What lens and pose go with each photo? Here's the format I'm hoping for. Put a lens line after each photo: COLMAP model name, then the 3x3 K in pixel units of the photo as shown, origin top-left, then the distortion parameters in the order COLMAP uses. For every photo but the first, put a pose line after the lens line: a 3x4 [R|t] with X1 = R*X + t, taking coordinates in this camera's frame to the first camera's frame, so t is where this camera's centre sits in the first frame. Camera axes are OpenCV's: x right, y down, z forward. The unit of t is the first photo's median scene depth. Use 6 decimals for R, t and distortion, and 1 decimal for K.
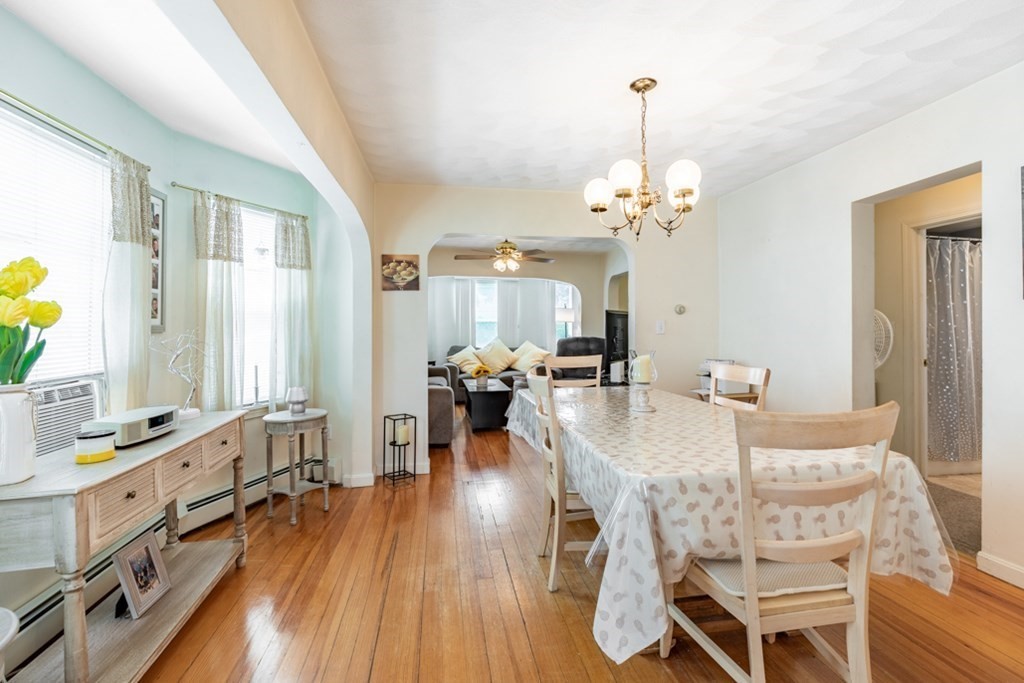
lens RADIAL K [[471.4, 0, 513.6], [0, 471.4, 336.3], [0, 0, 1]] dist [-0.000570, 0.000018]
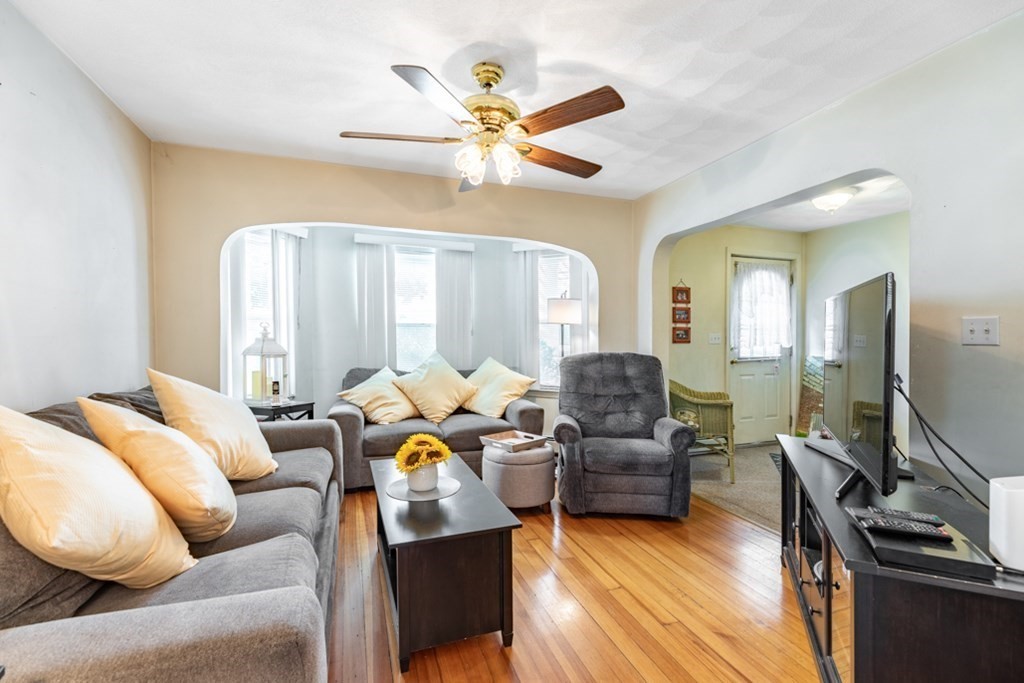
lens RADIAL K [[471.4, 0, 512.5], [0, 471.4, 342.5], [0, 0, 1]] dist [-0.000570, 0.000018]
pose [[0.985947, -0.007364, 0.166895, -0.040752], [0.006132, 0.999950, 0.007898, -0.013081], [-0.166945, -0.006764, 0.985943, 0.458663]]
